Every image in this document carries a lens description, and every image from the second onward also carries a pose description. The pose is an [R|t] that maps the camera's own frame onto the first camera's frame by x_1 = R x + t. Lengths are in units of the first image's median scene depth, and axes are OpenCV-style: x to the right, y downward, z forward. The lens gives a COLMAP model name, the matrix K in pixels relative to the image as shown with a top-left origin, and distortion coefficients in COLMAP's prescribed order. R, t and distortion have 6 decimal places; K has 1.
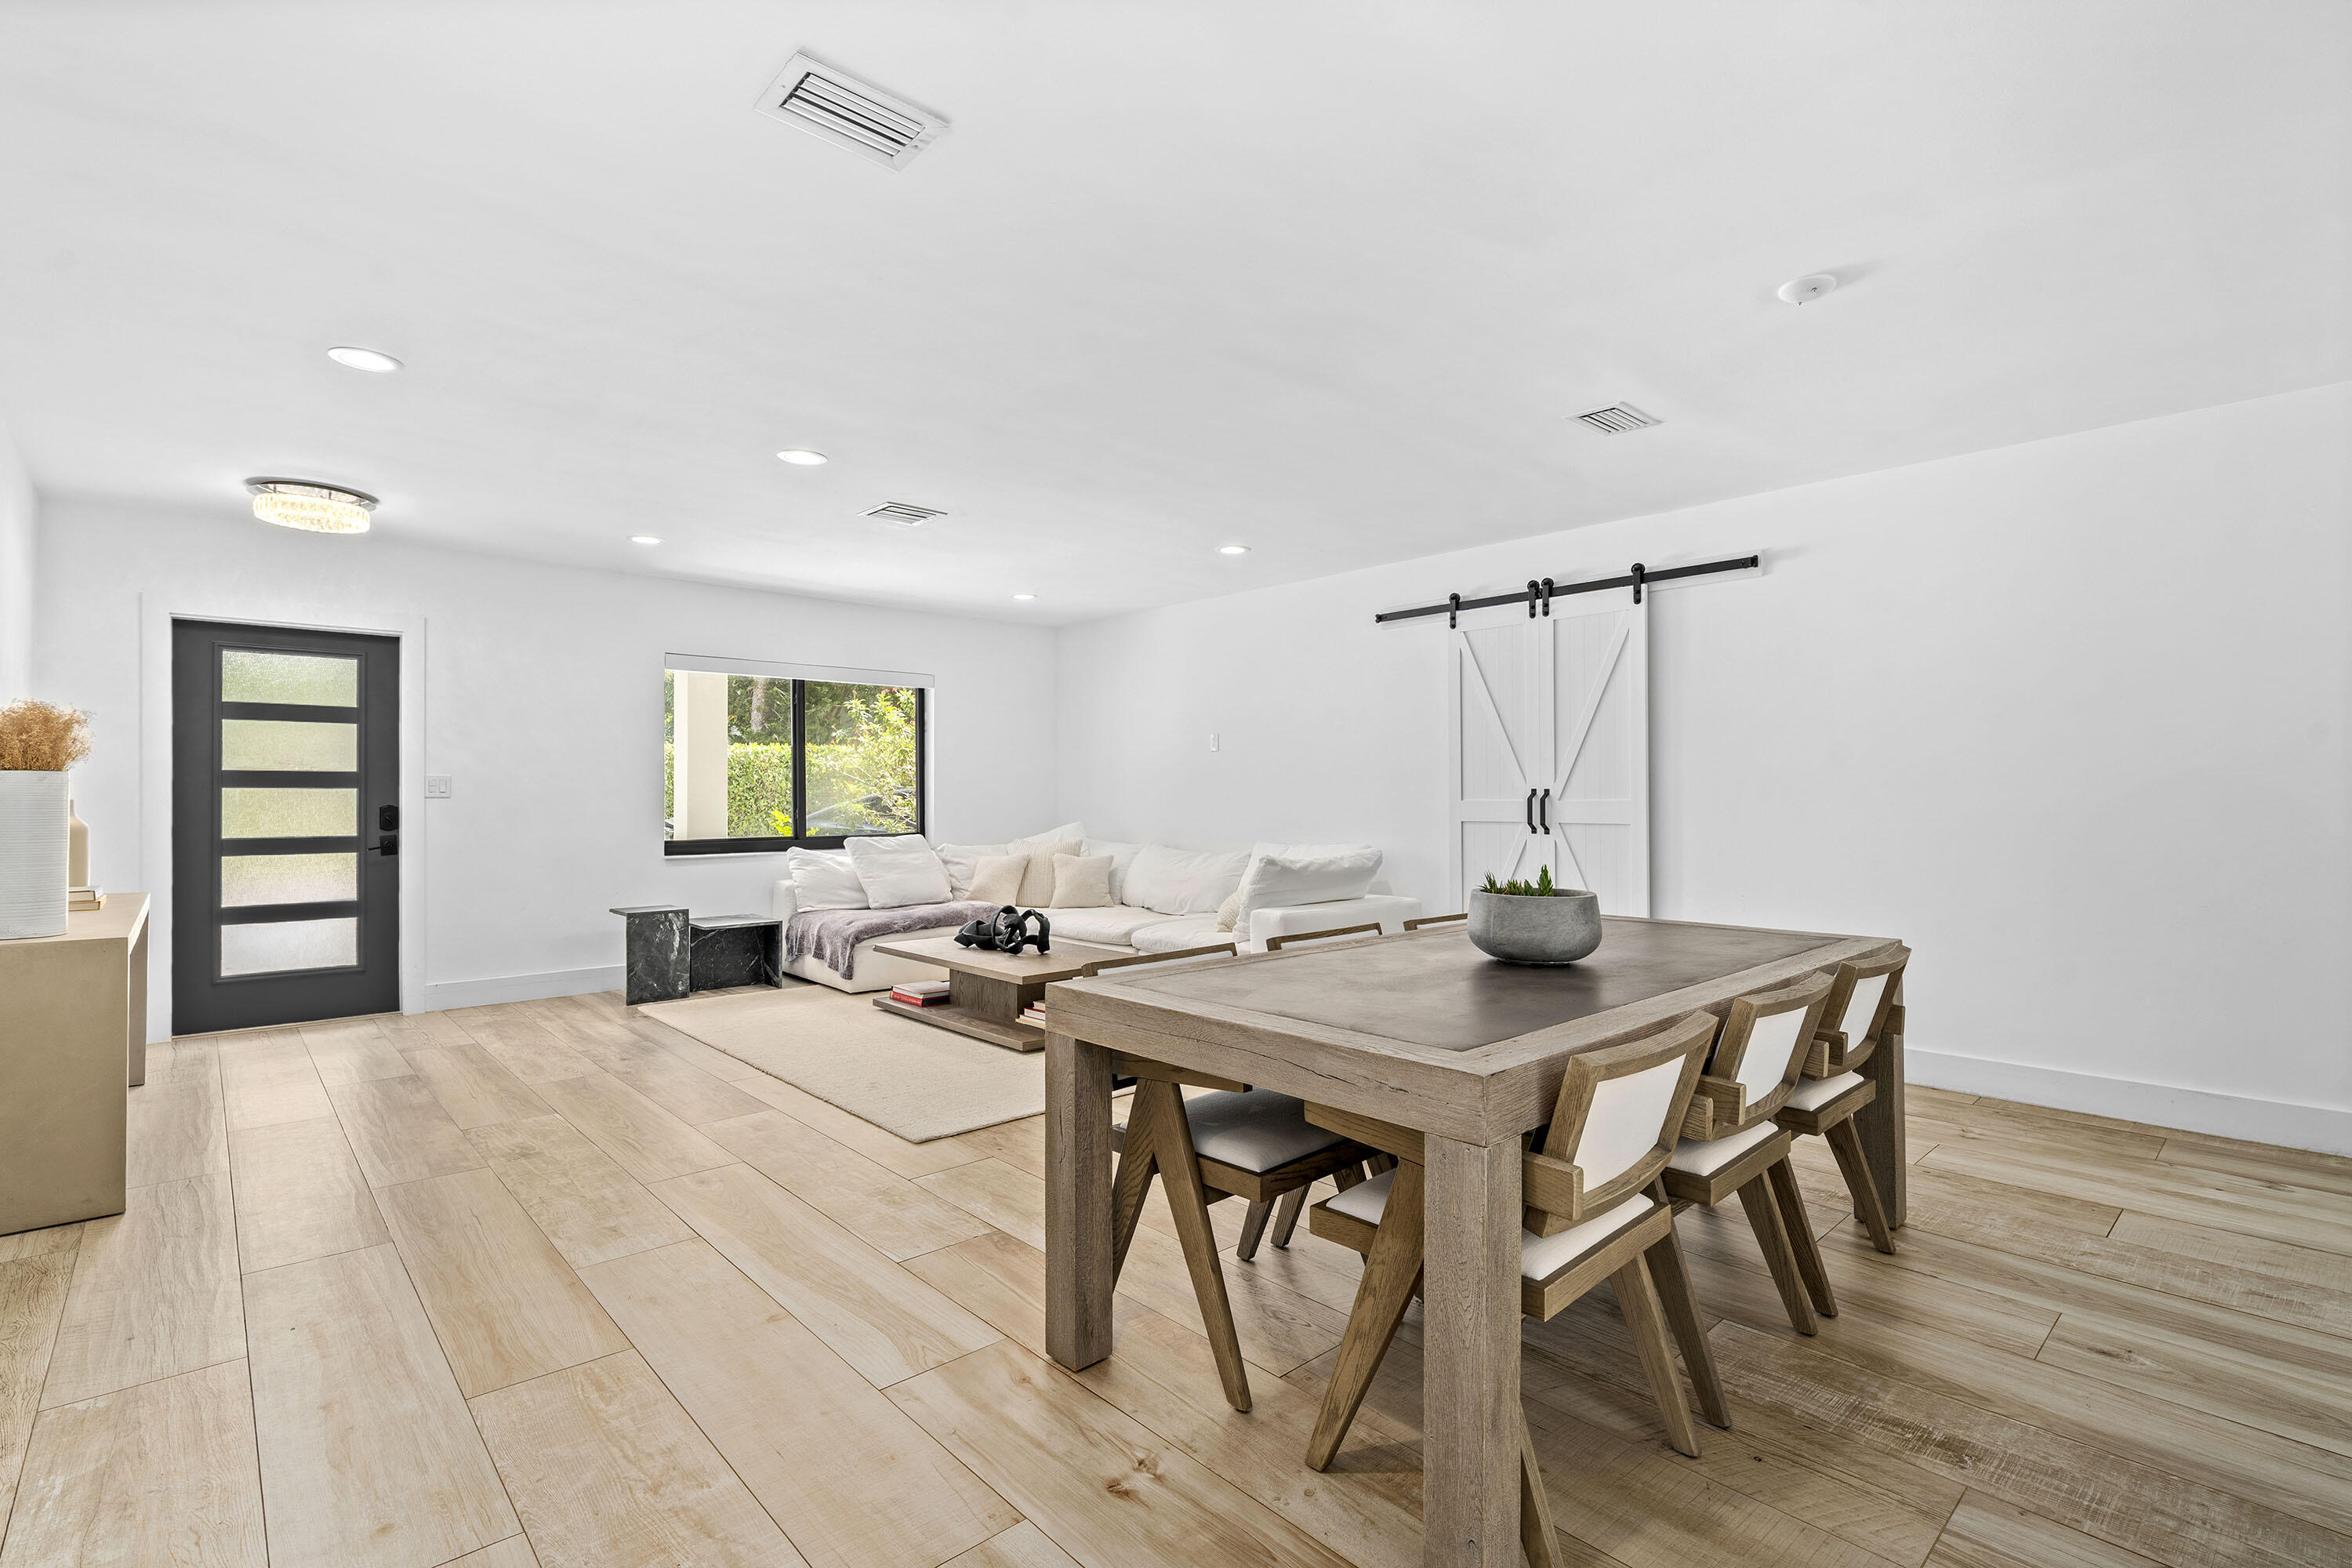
lens RADIAL K [[1075.1, 0, 1185.9], [0, 1075.1, 791.2], [0, 0, 1]] dist [-0.006870, -0.000278]
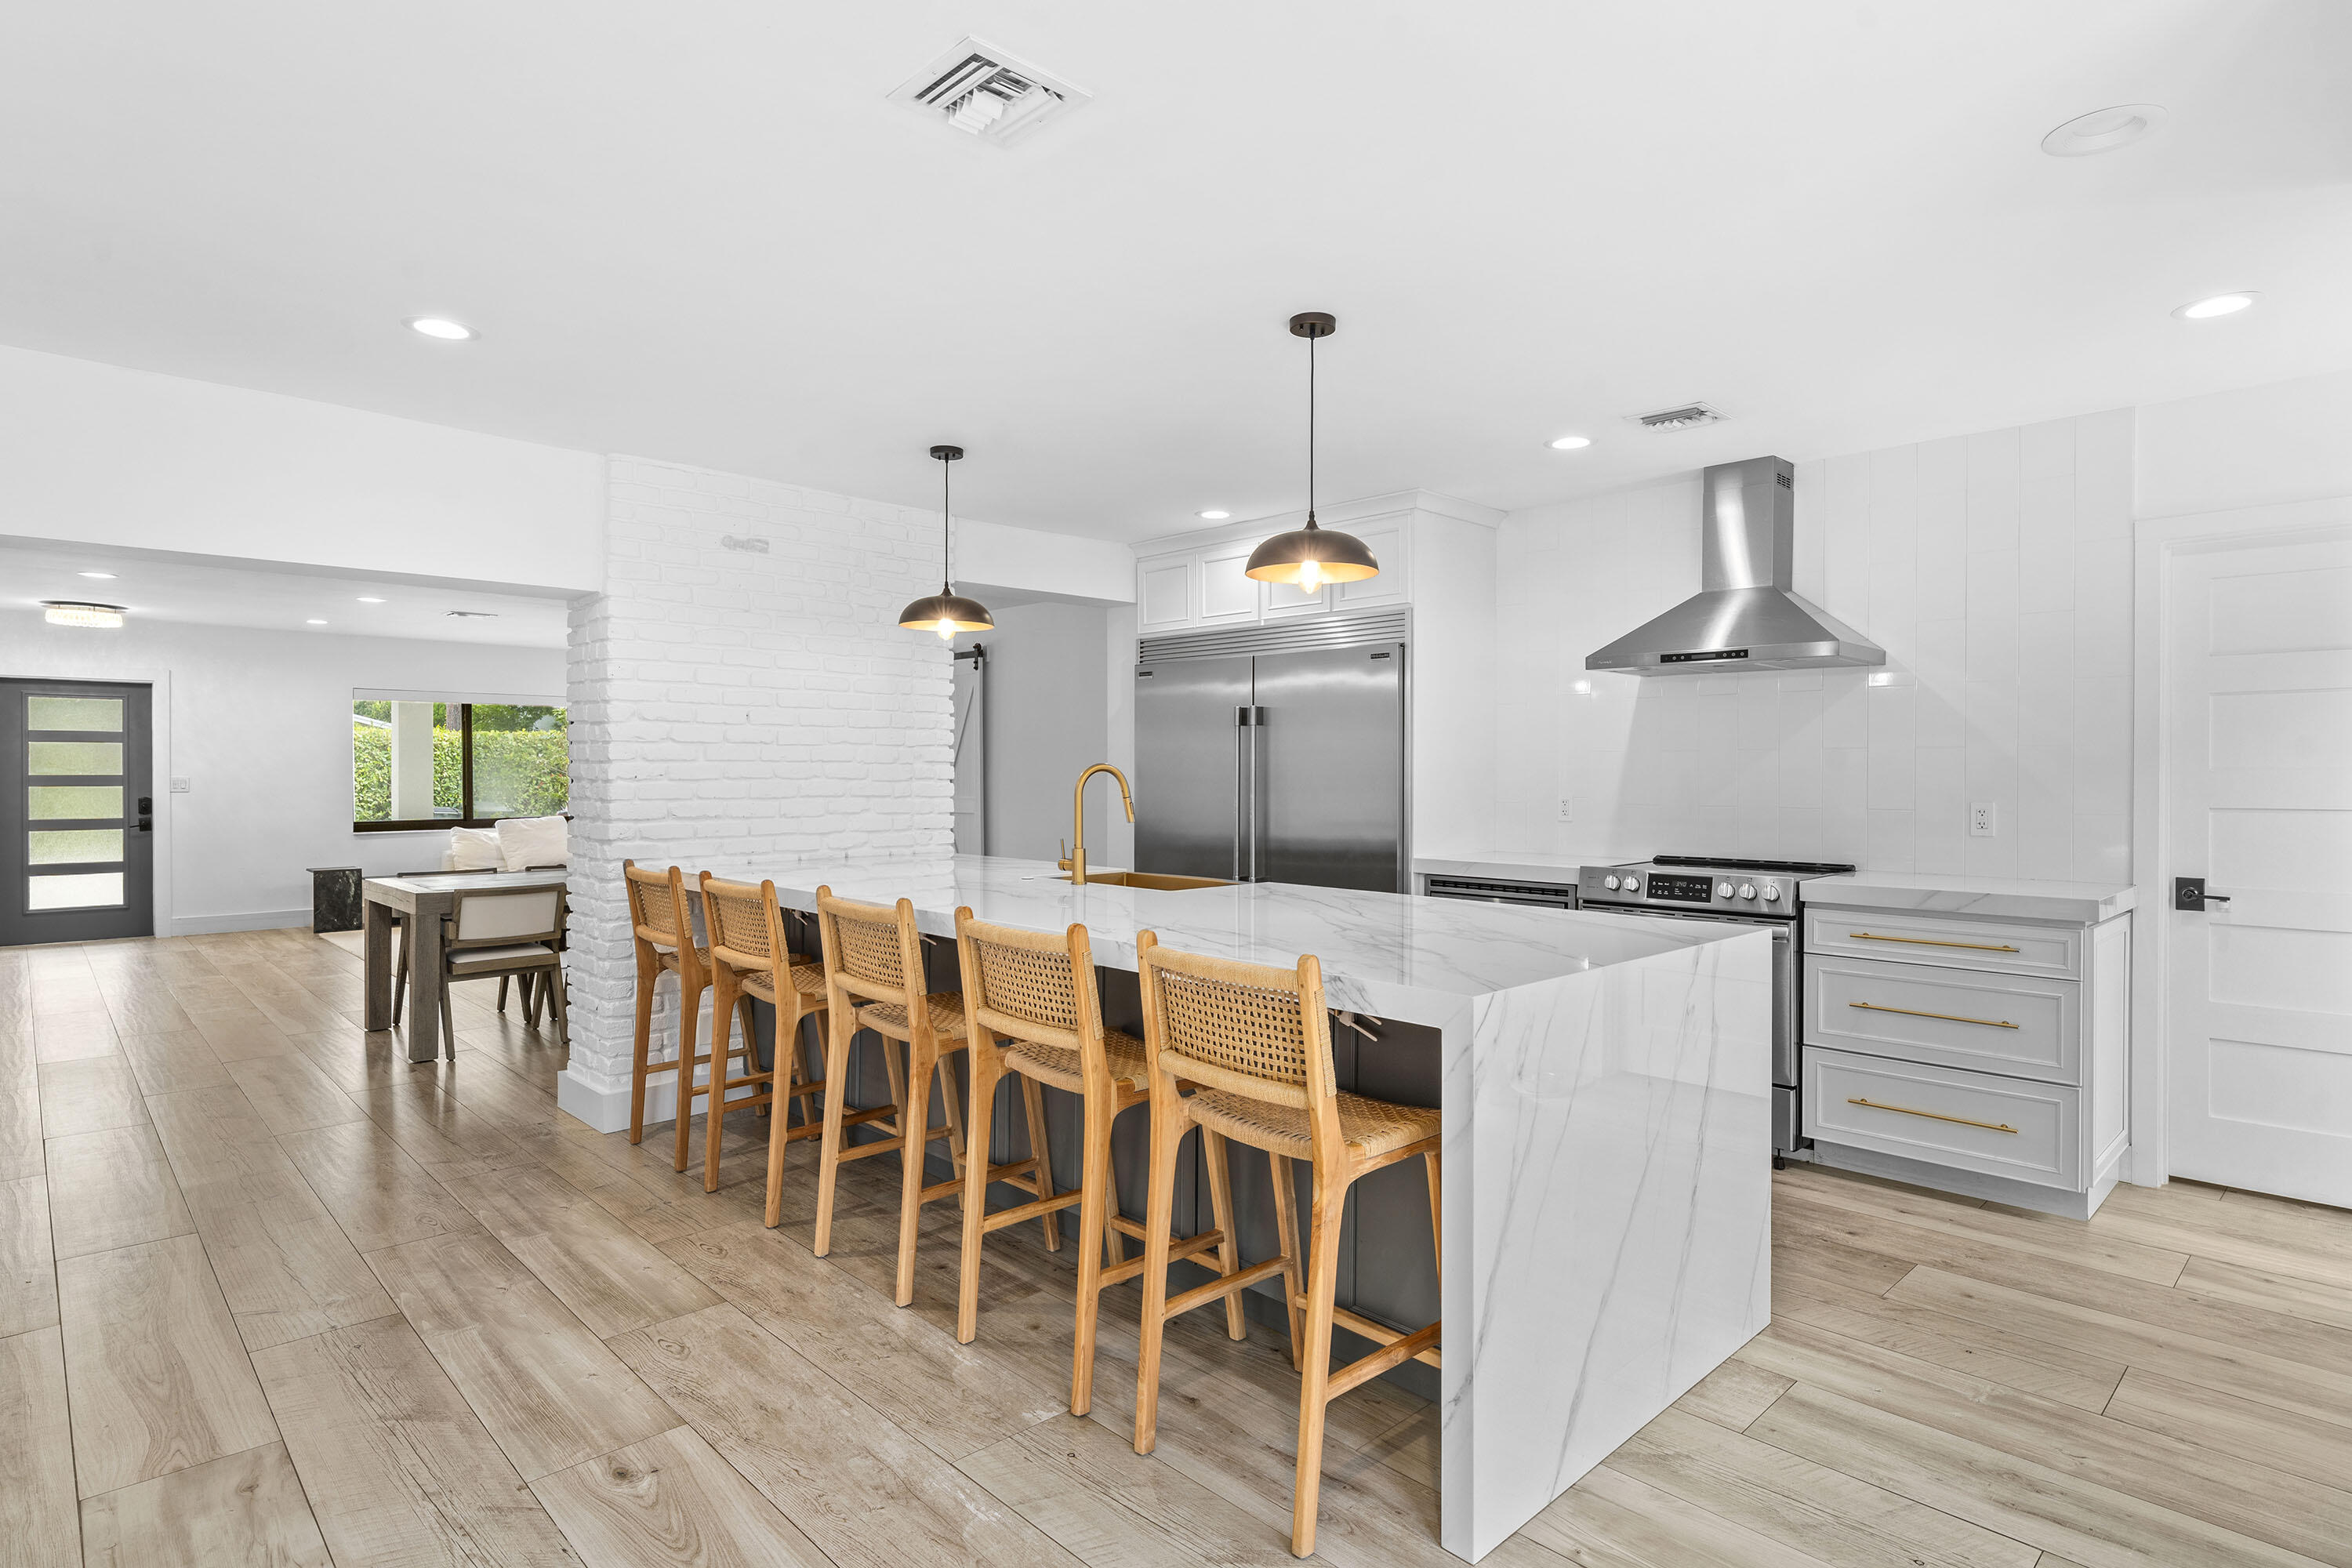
lens RADIAL K [[1195.2, 0, 1174.9], [0, 1195.2, 787.2], [0, 0, 1]] dist [-0.006648, 0.000742]
pose [[0.999714, 0.003639, 0.023616, 0.659622], [-0.004025, 0.999859, 0.016307, -0.034522], [-0.023553, -0.016398, 0.999588, -0.698847]]
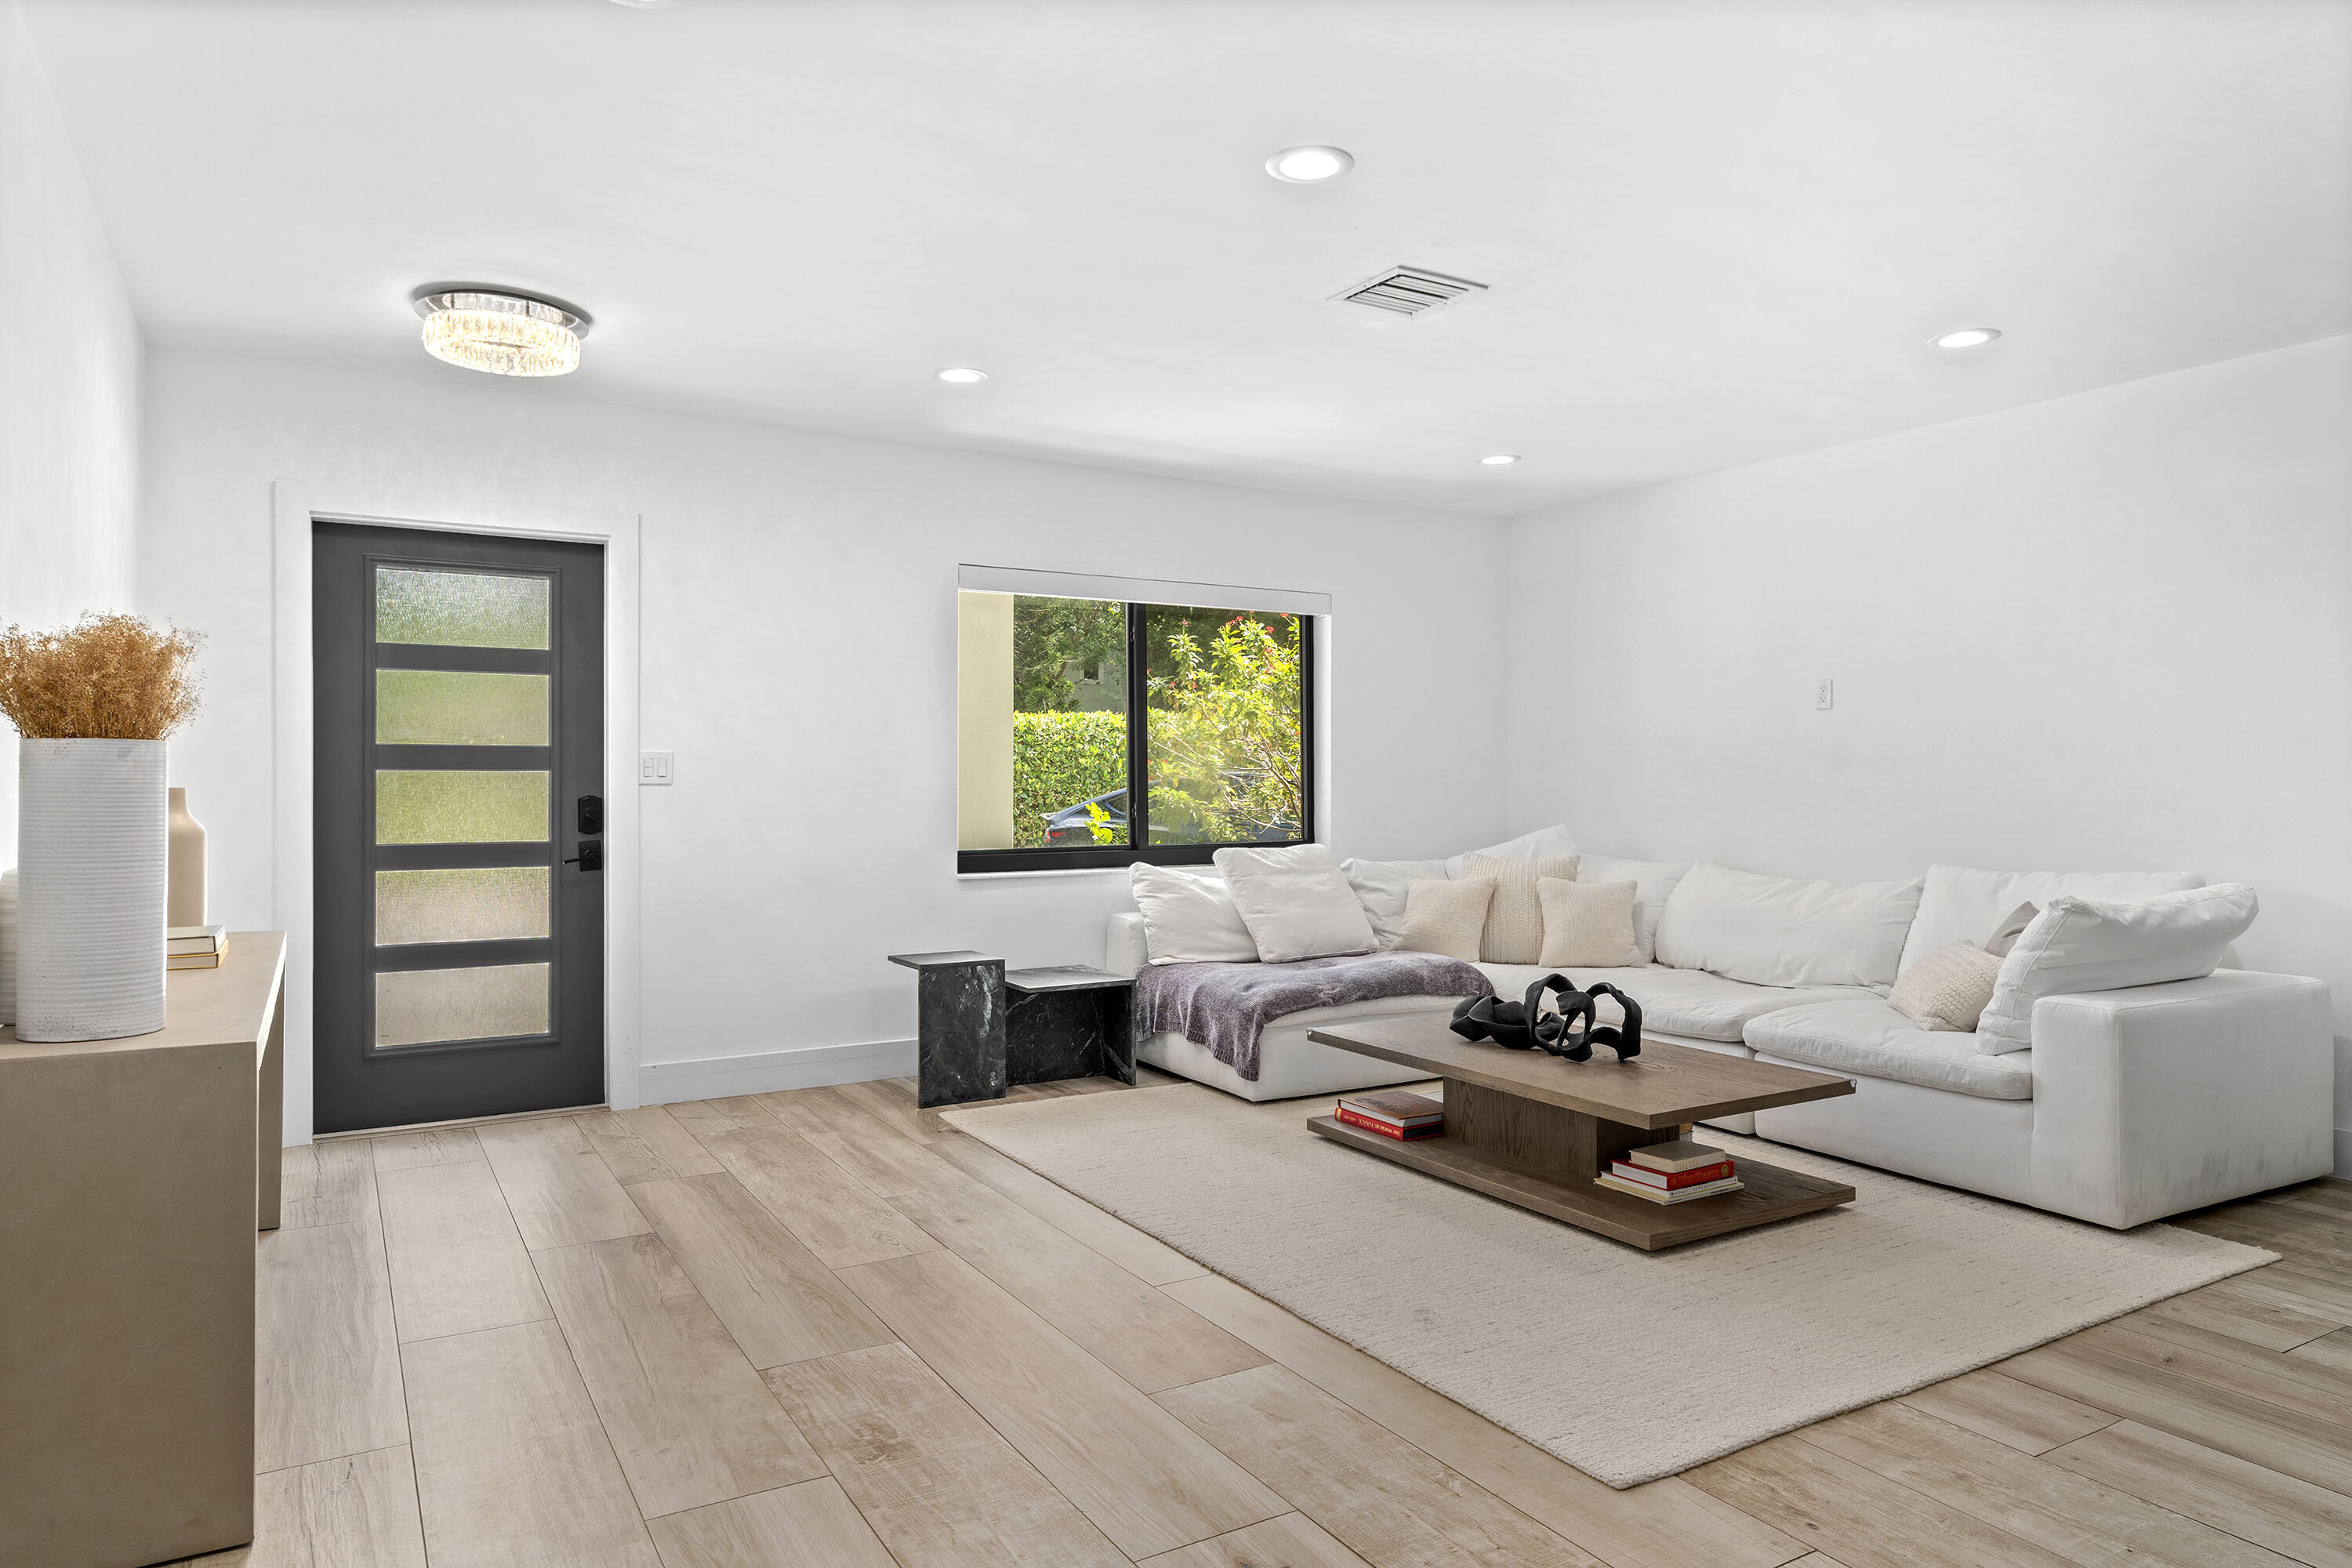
lens RADIAL K [[1442.3, 0, 1187.7], [0, 1442.3, 781.6], [0, 0, 1]] dist [-0.002594, -0.001582]
pose [[0.978481, 0.001877, -0.206330, -0.197888], [-0.000922, 0.999988, 0.004728, -0.000382], [0.206336, -0.004436, 0.978471, 0.200287]]
